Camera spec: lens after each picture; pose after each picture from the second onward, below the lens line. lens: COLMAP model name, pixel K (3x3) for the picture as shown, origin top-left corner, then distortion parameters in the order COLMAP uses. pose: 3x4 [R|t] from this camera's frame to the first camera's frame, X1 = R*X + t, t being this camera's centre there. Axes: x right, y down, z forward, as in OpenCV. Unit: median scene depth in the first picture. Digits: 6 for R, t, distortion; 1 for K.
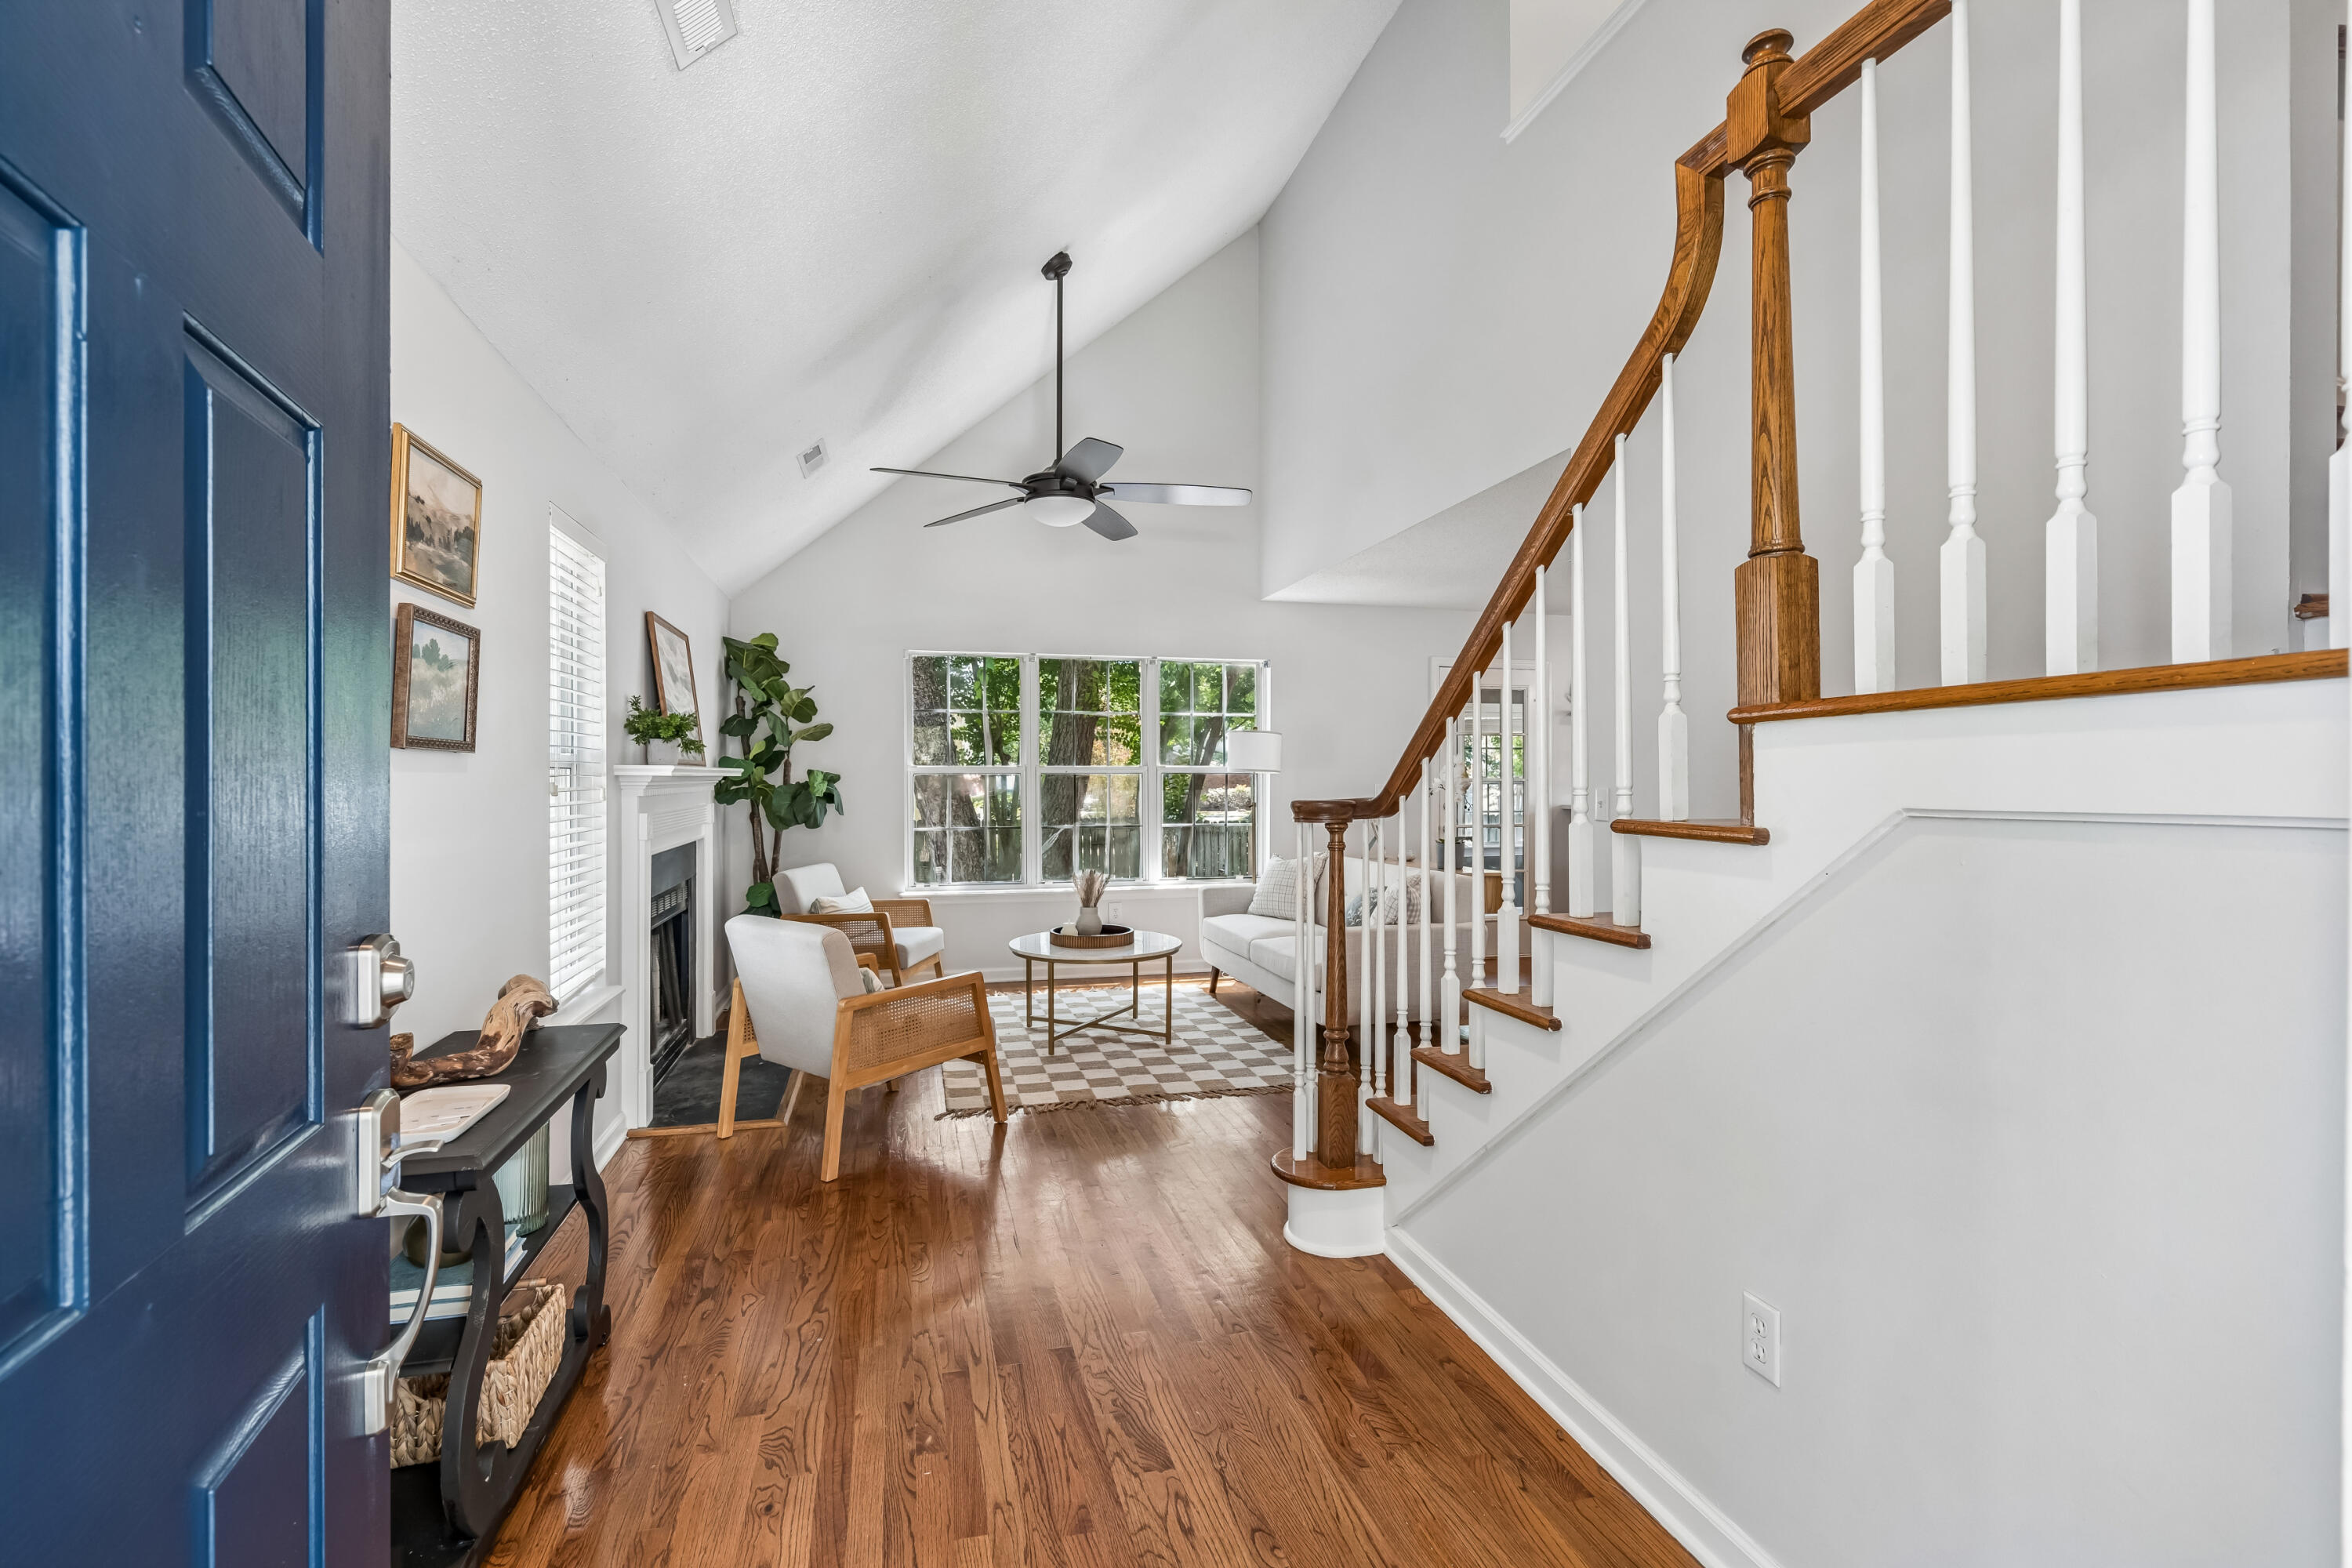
lens RADIAL K [[1062.3, 0, 1173.7], [0, 1062.3, 789.7], [0, 0, 1]] dist [-0.001580, 0.000381]
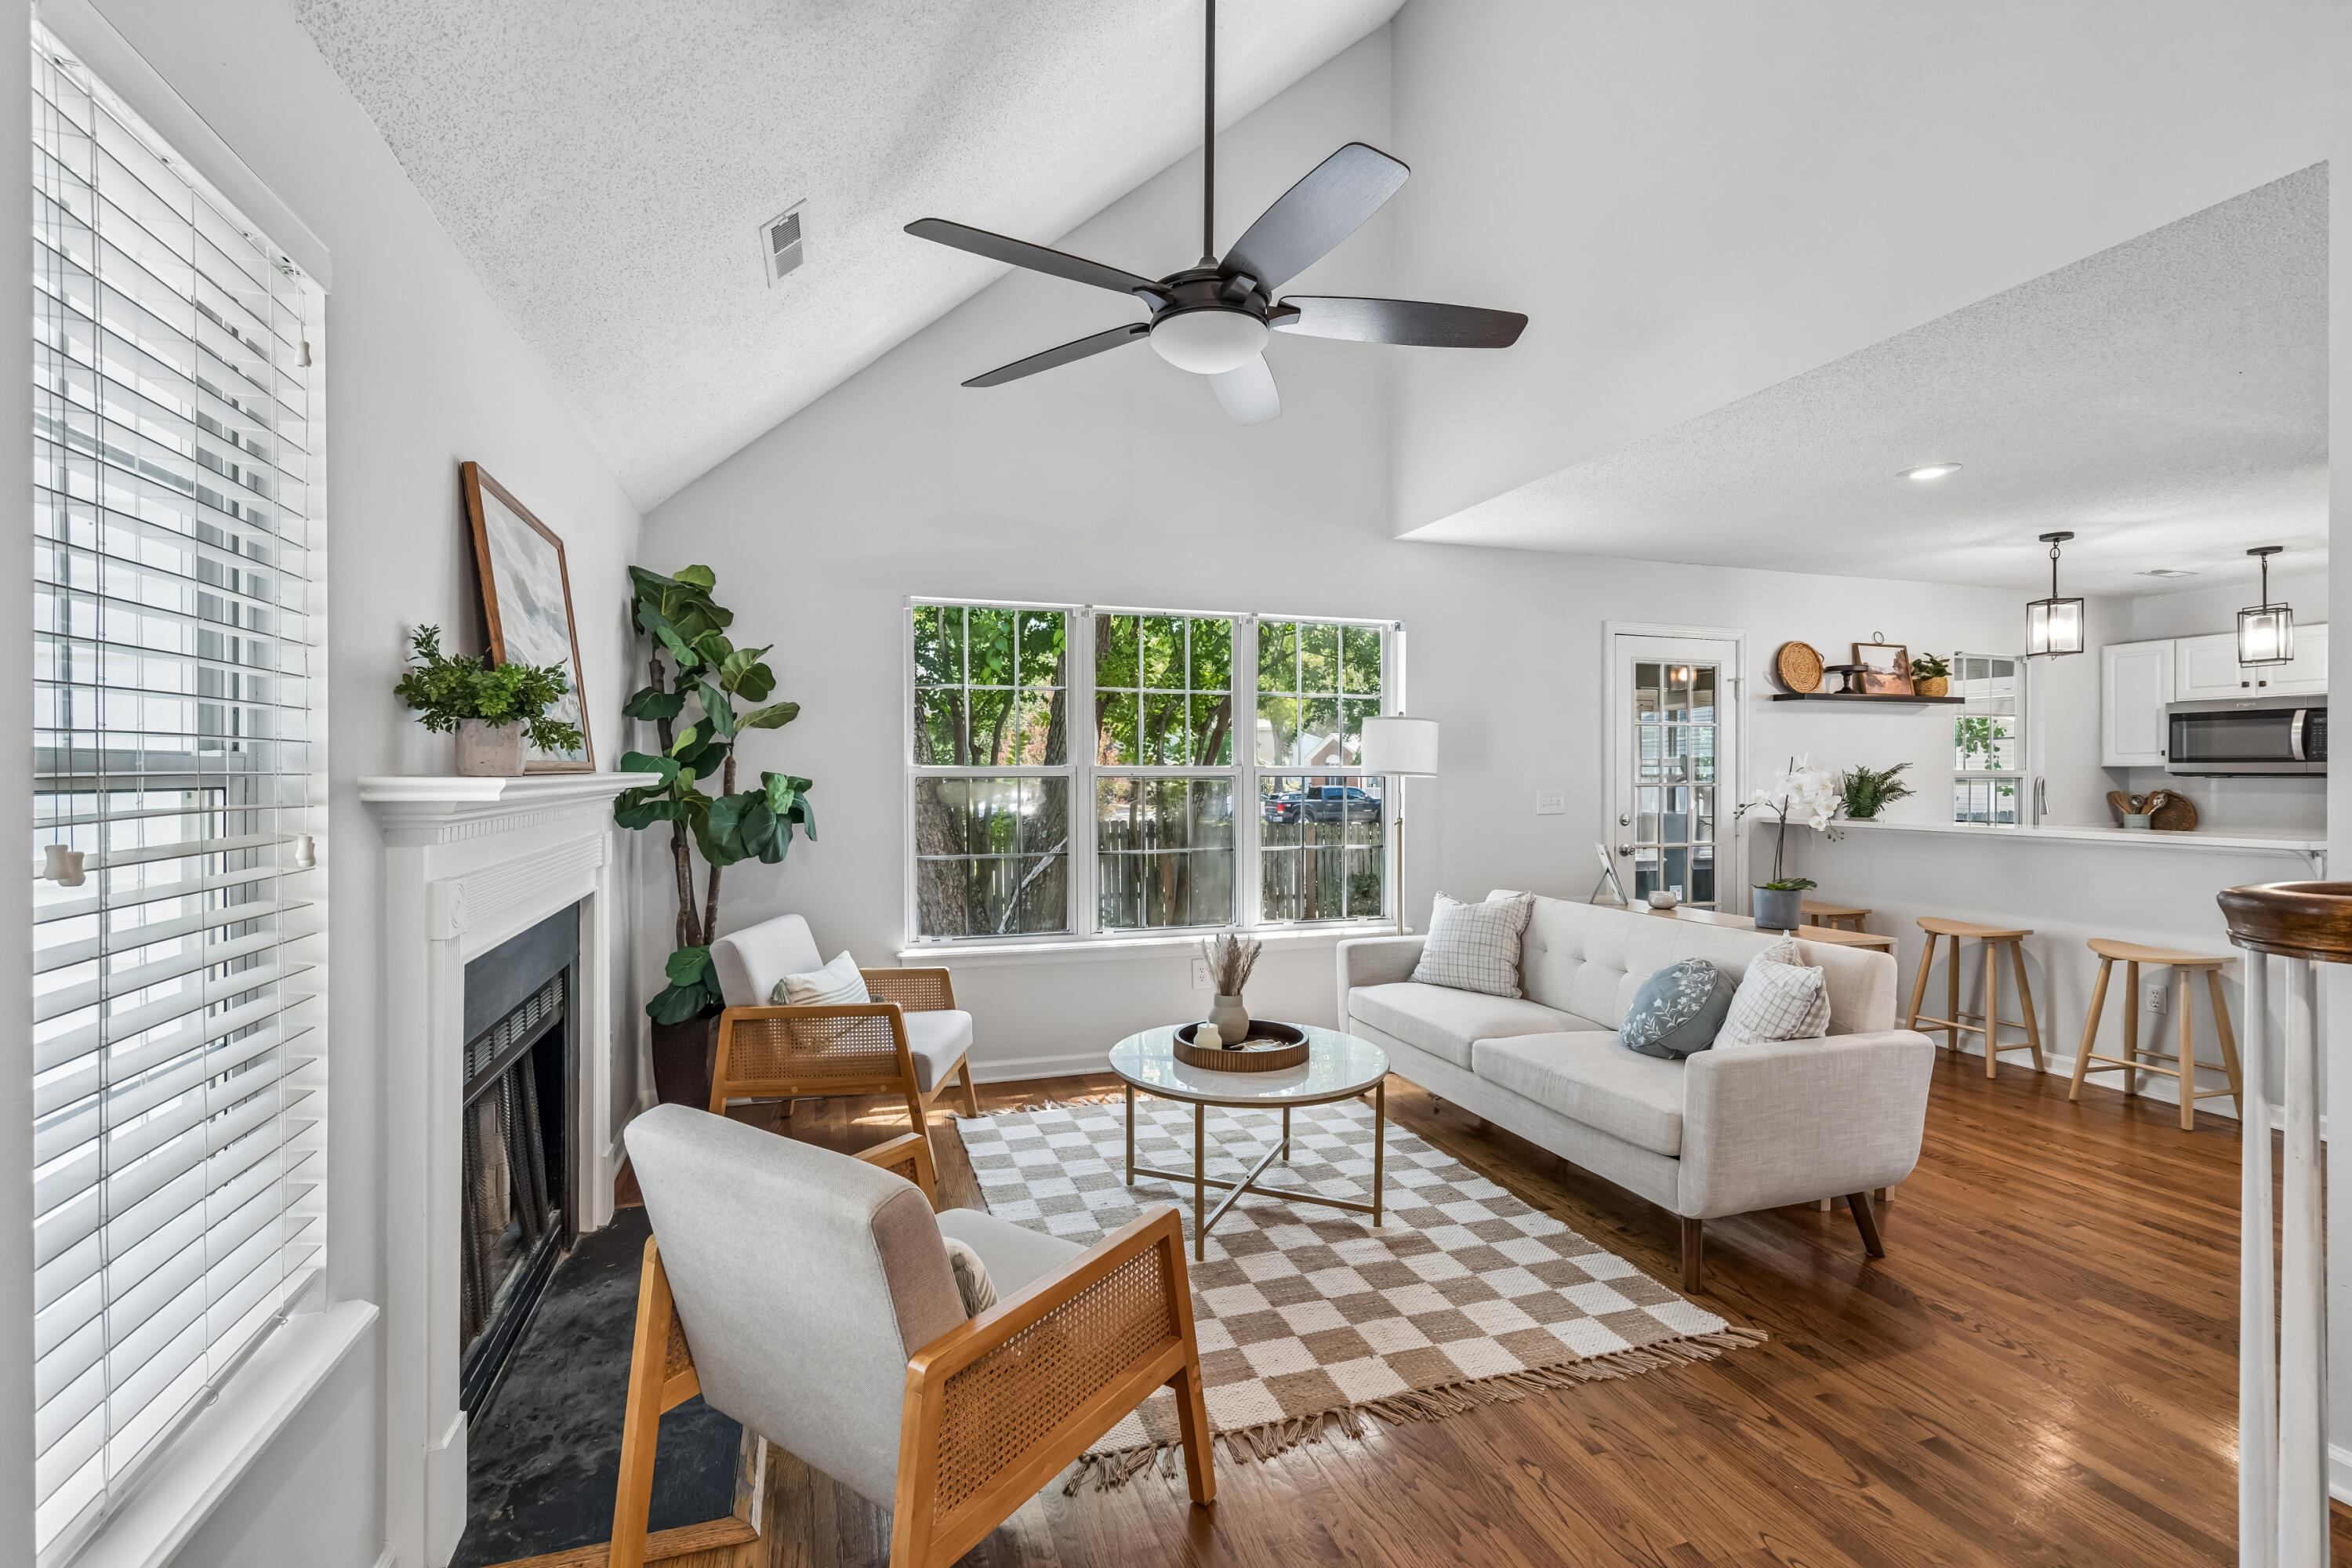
lens RADIAL K [[1069.0, 0, 1174.0], [0, 1069.0, 777.7], [0, 0, 1]] dist [-0.000714, 0.000758]
pose [[0.997880, 0.000003, 0.065074, -0.139953], [0.000270, 0.999991, -0.004185, -0.013368], [-0.065074, 0.004194, 0.997872, 0.339672]]
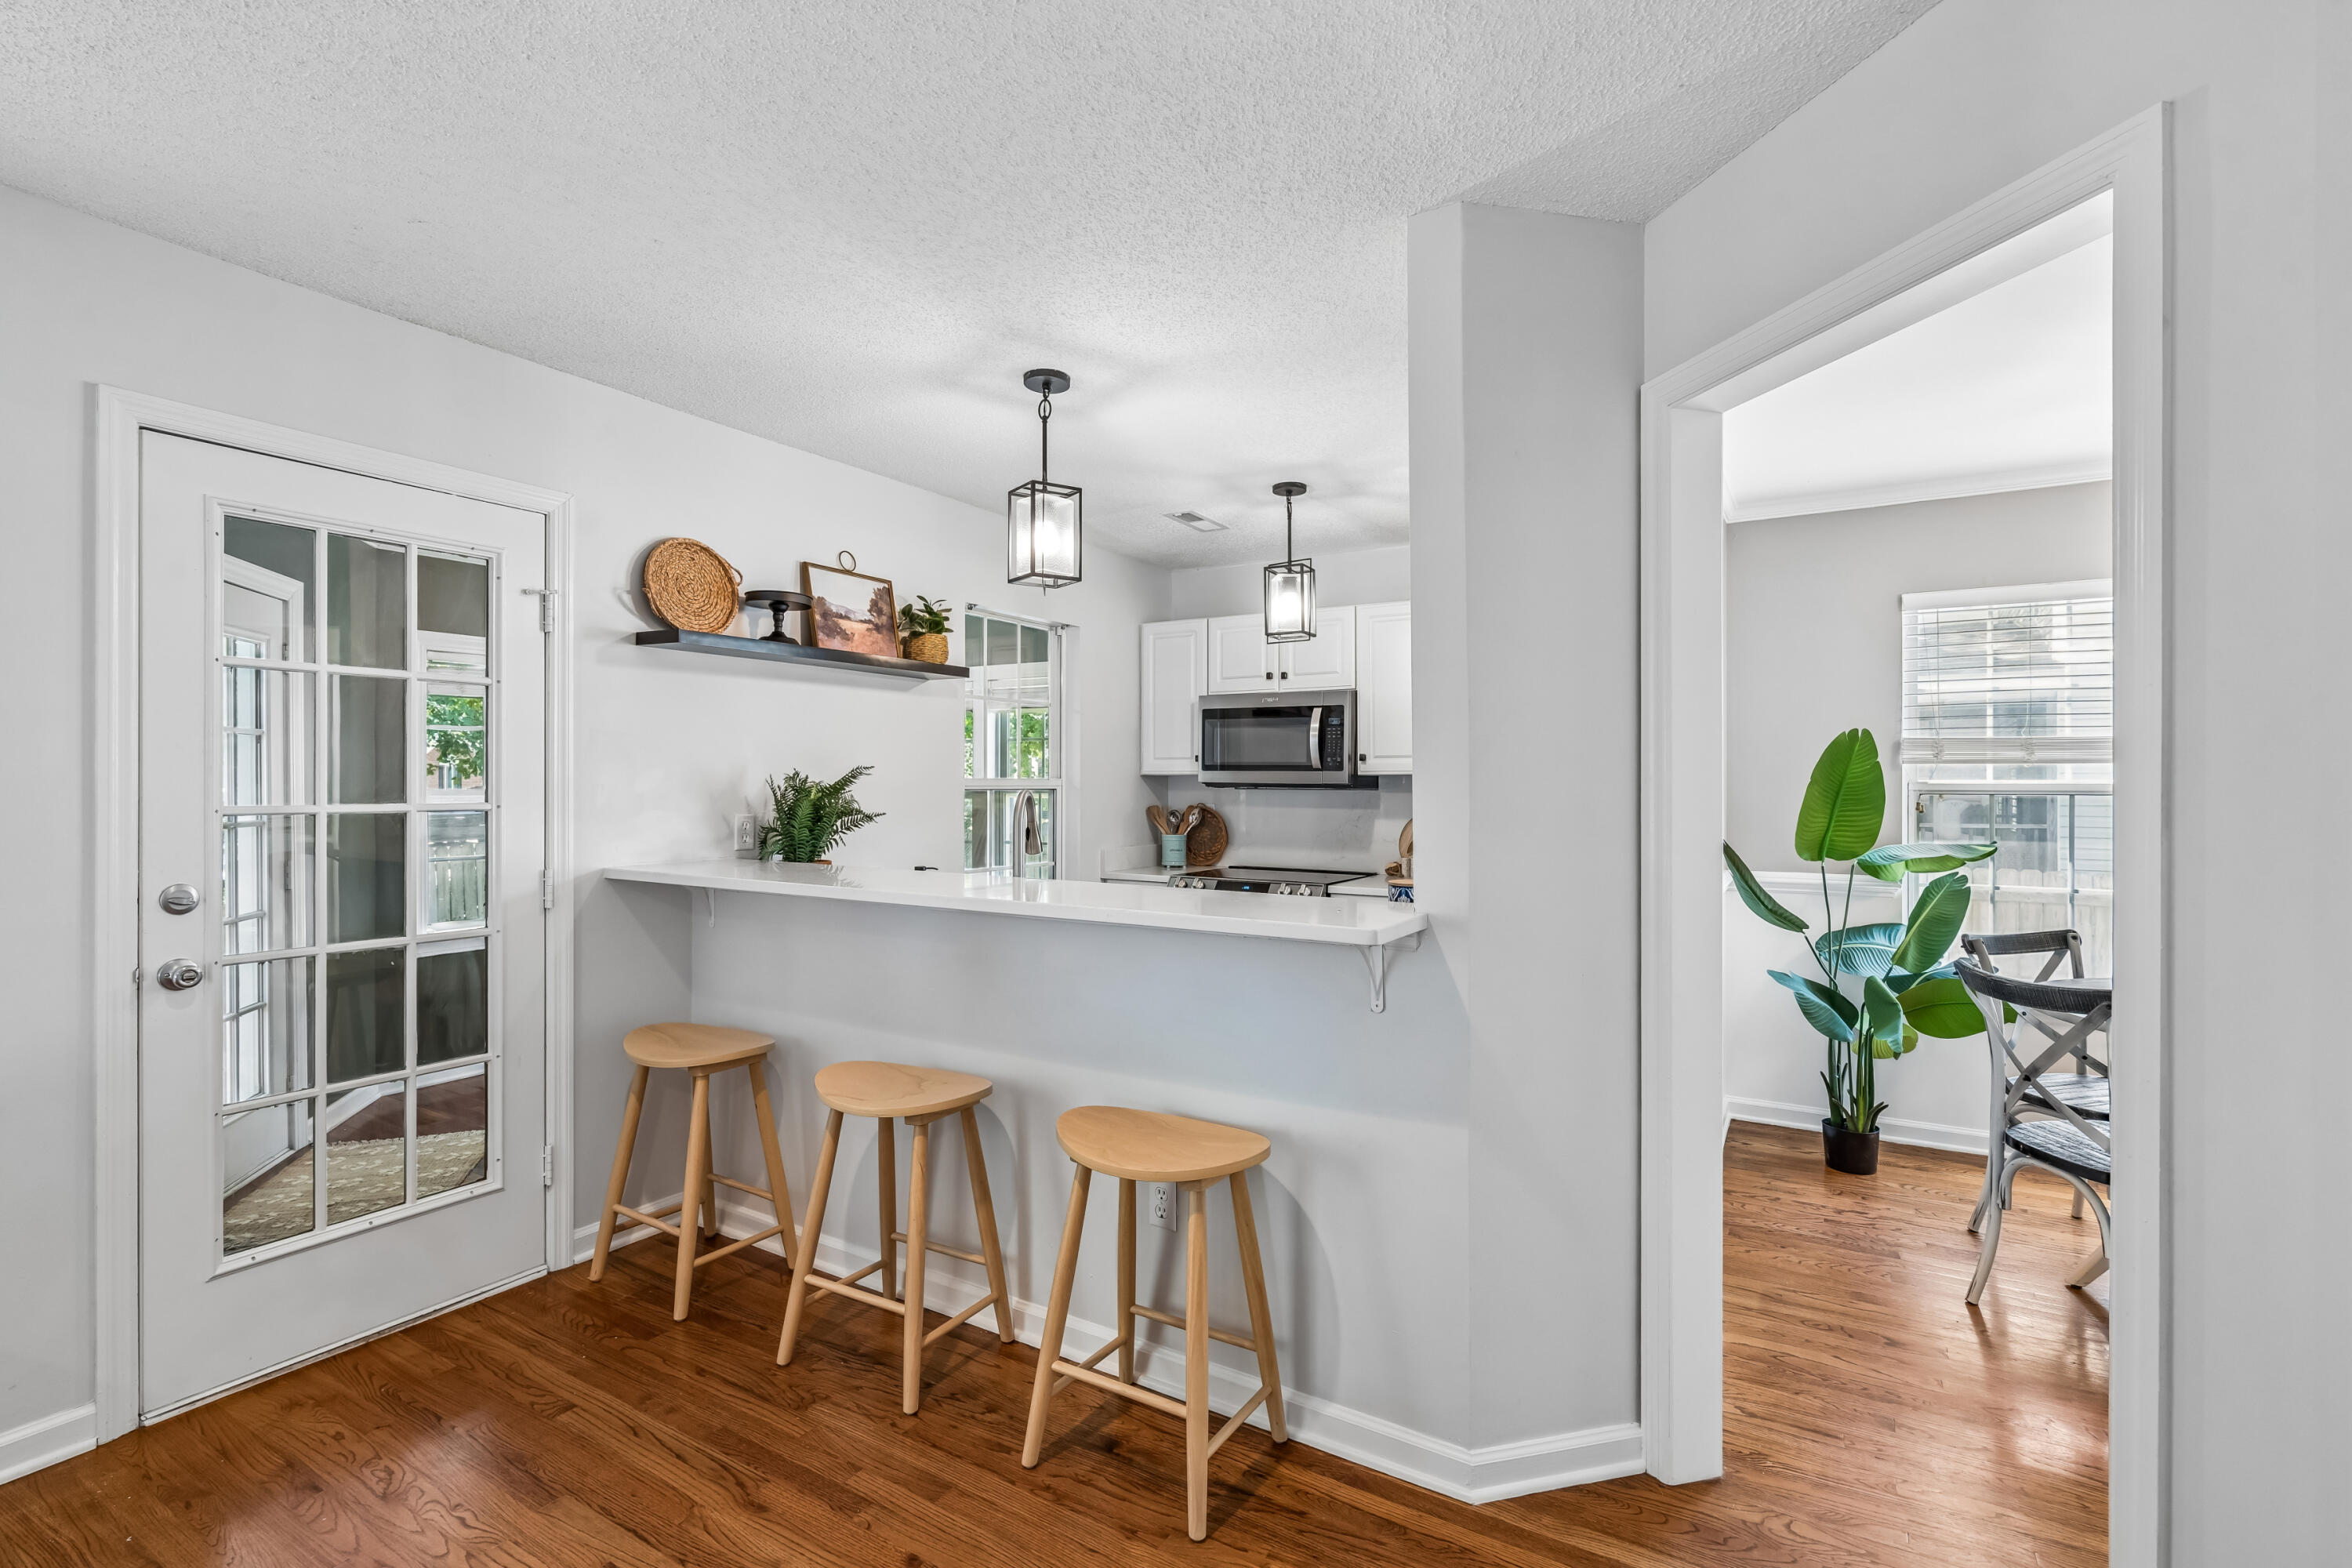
lens RADIAL K [[1069.0, 0, 1174.0], [0, 1069.0, 777.7], [0, 0, 1]] dist [-0.000714, 0.000758]
pose [[0.717384, 0.005483, 0.696656, 0.312781], [0.001743, 0.999952, -0.009664, -0.018583], [-0.696675, 0.008147, 0.717340, 0.745397]]
